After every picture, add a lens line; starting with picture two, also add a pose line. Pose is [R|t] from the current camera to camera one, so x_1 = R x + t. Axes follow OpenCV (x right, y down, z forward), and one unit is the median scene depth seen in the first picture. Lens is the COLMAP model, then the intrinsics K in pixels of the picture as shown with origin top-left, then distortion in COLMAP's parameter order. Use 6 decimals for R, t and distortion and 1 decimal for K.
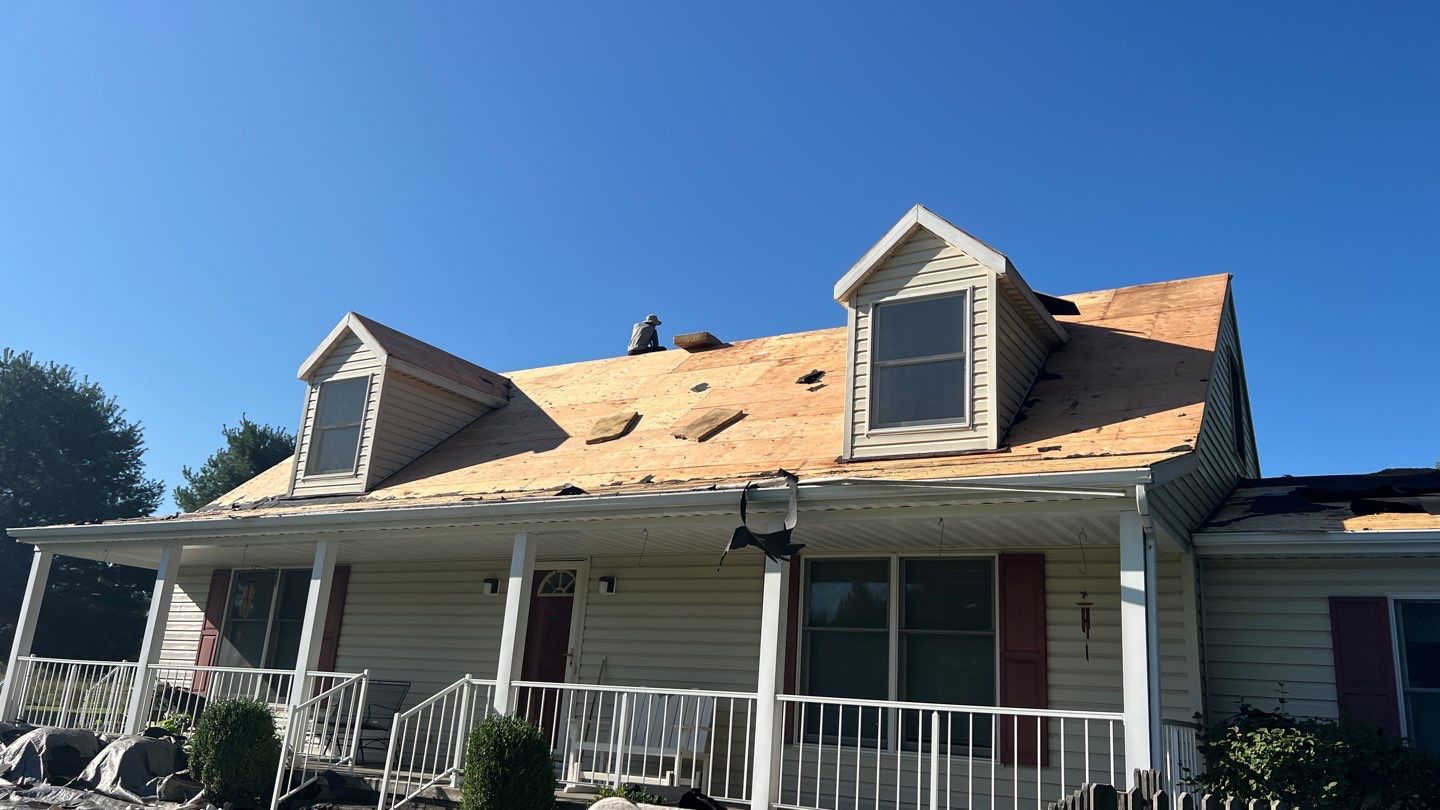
lens RADIAL K [[1077.2, 0, 741.2], [0, 1077.2, 410.4], [0, 0, 1]] dist [0.055708, -0.064297]
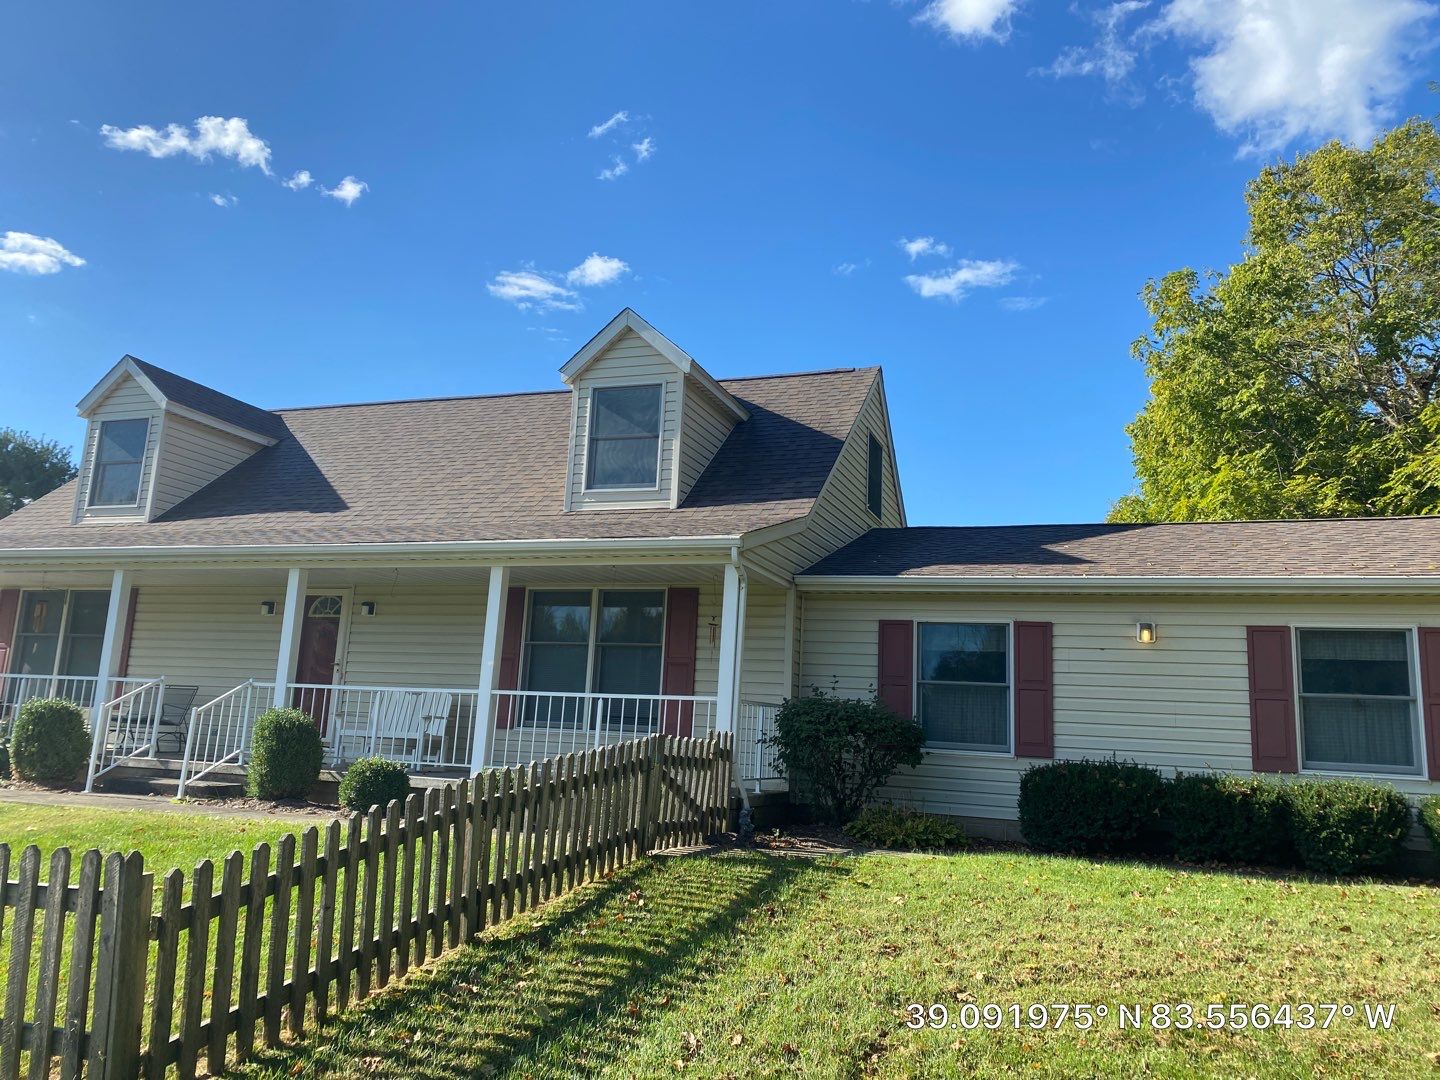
lens RADIAL K [[1100.5, 0, 723.1], [0, 1100.5, 527.1], [0, 0, 1]] dist [0.066850, -0.044613]
pose [[0.986217, 0.014848, 0.164790, 0.066249], [-0.031664, 0.994494, 0.099891, -0.071938], [-0.162399, -0.103732, 0.981257, -0.311487]]
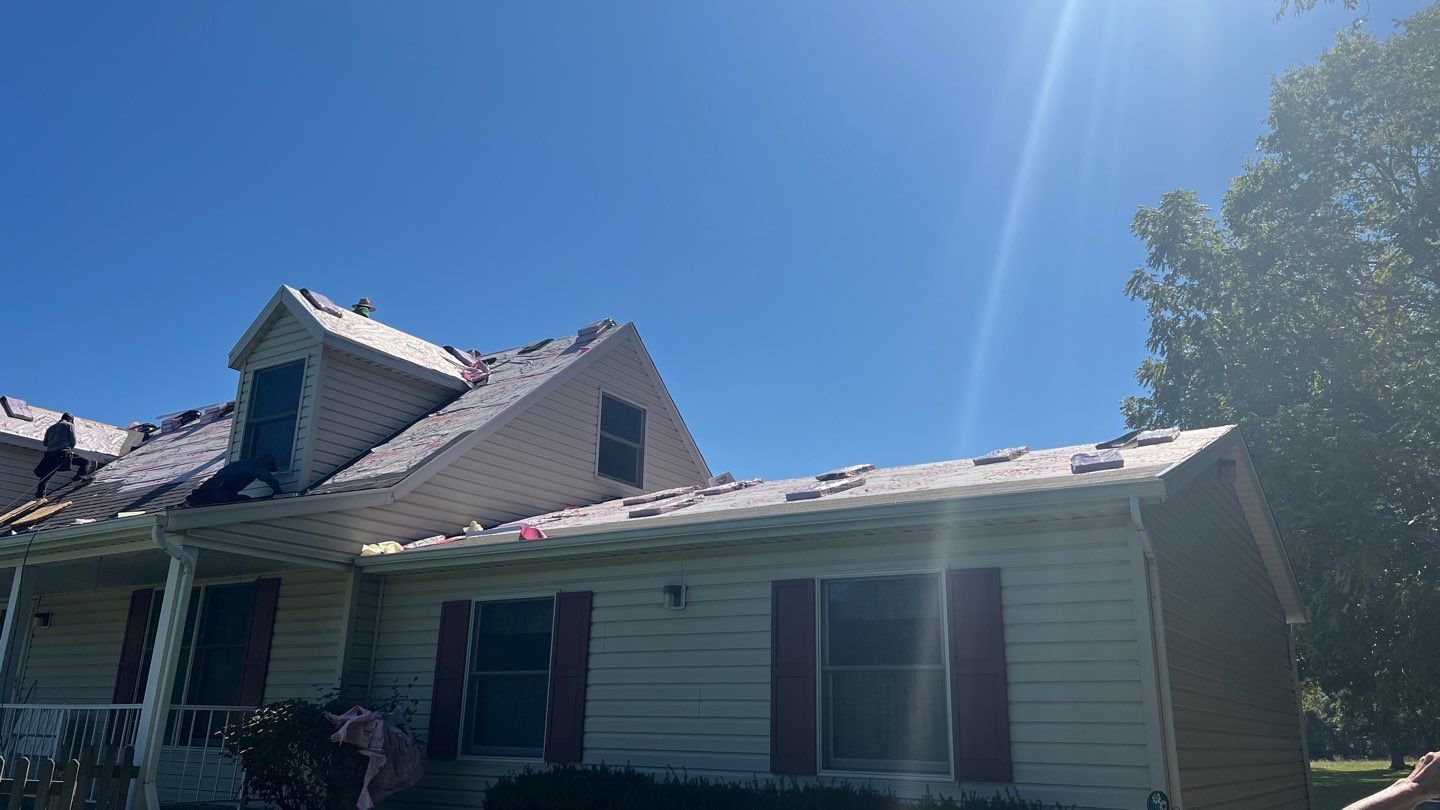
lens RADIAL K [[1077.2, 0, 724.5], [0, 1077.2, 387.8], [0, 0, 1]] dist [0.055708, -0.064297]
pose [[0.998100, -0.054074, -0.029543, 0.699217], [0.053009, 0.997955, -0.035723, -0.010275], [0.031414, 0.034089, 0.998925, -0.187621]]
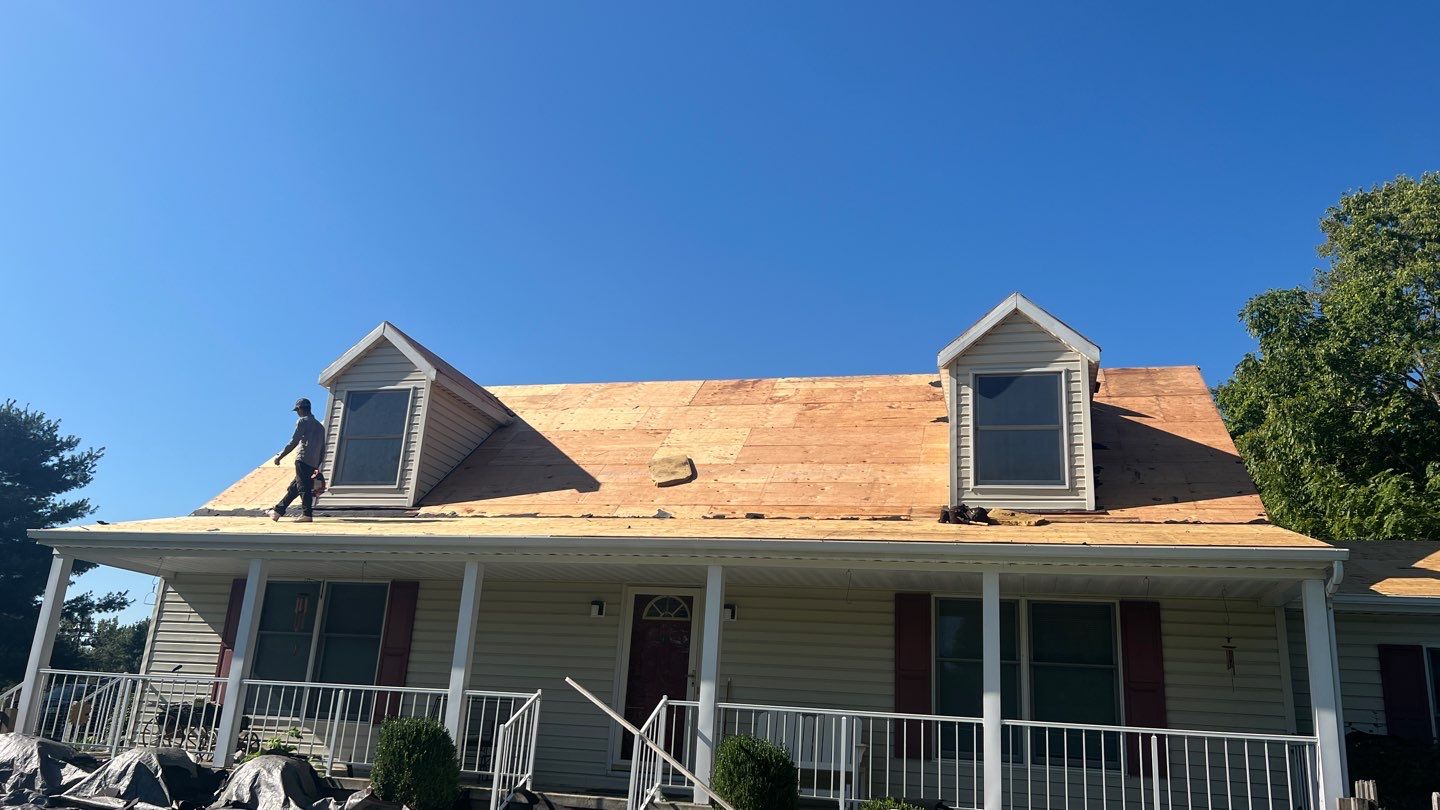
lens RADIAL K [[1077.2, 0, 721.5], [0, 1077.2, 427.1], [0, 0, 1]] dist [0.055708, -0.064297]
pose [[0.964070, 0.068038, 0.256788, -0.439326], [-0.071345, 0.997445, 0.003572, -0.028461], [-0.255889, -0.021764, 0.966461, -0.044245]]
